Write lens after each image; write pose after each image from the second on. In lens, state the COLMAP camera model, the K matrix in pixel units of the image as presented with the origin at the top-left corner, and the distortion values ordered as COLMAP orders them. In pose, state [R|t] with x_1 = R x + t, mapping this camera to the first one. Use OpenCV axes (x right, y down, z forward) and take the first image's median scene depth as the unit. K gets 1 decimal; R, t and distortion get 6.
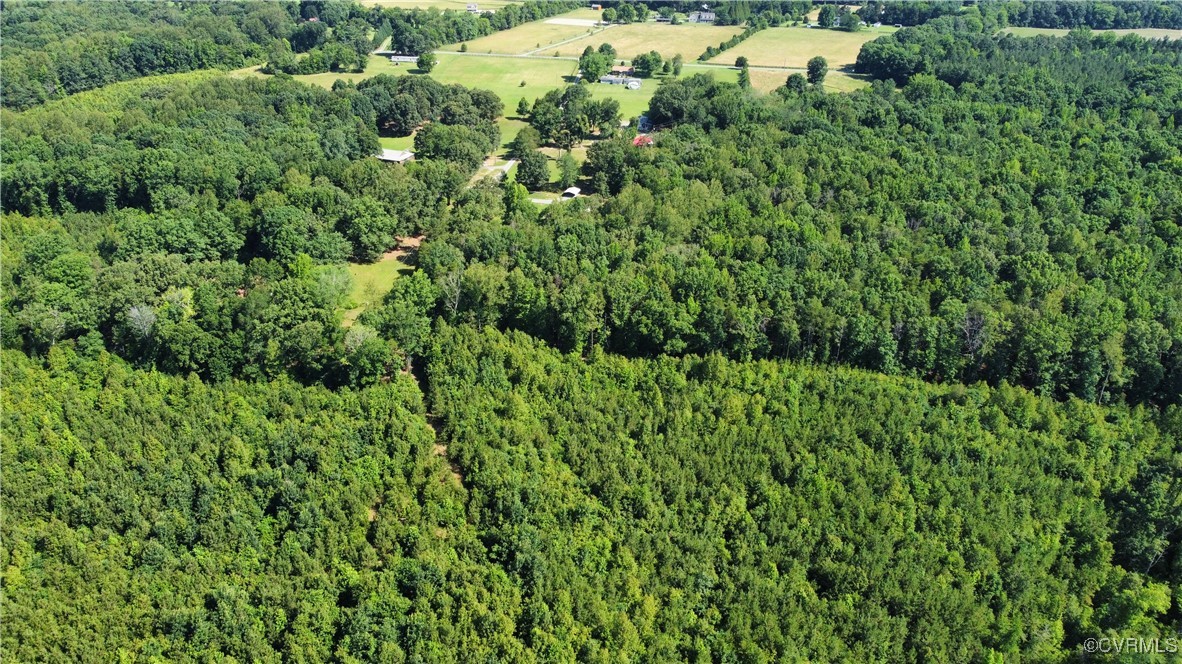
lens RADIAL K [[900.4, 0, 586.1], [0, 900.4, 331.2], [0, 0, 1]] dist [0.001008, -0.002328]
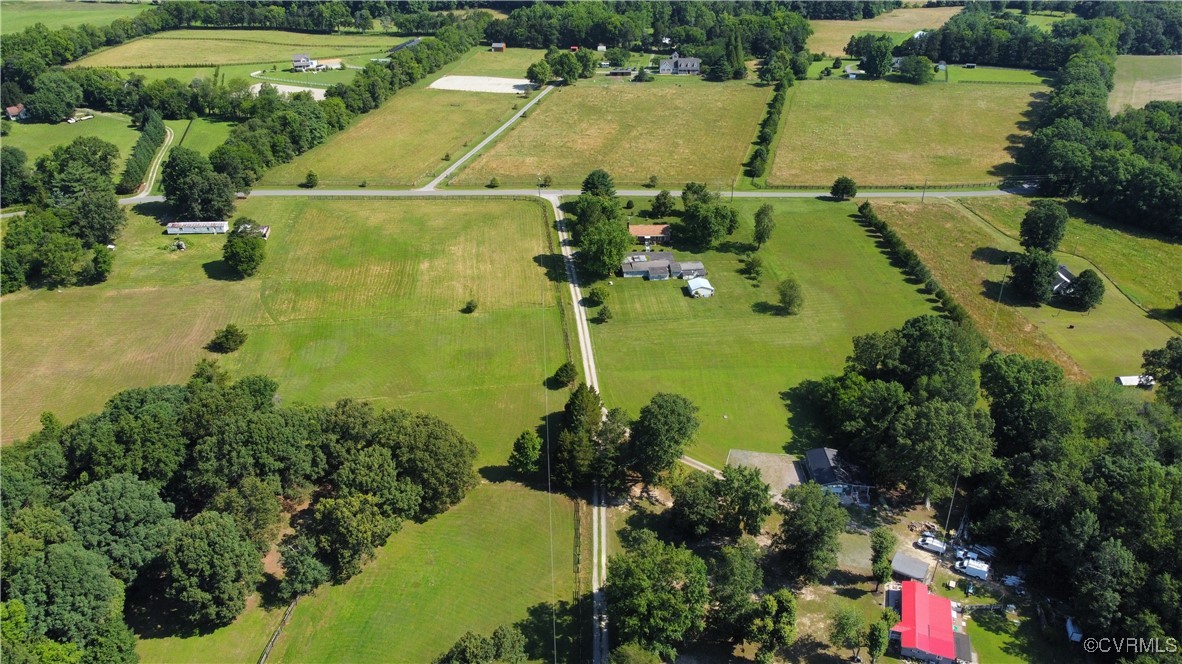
lens RADIAL K [[900.4, 0, 588.4], [0, 900.4, 331.8], [0, 0, 1]] dist [0.001008, -0.002328]
pose [[0.978841, -0.106141, 0.174940, -0.206662], [0.099441, 0.993949, 0.046656, -0.614390], [-0.178833, -0.028272, 0.983473, 1.182312]]
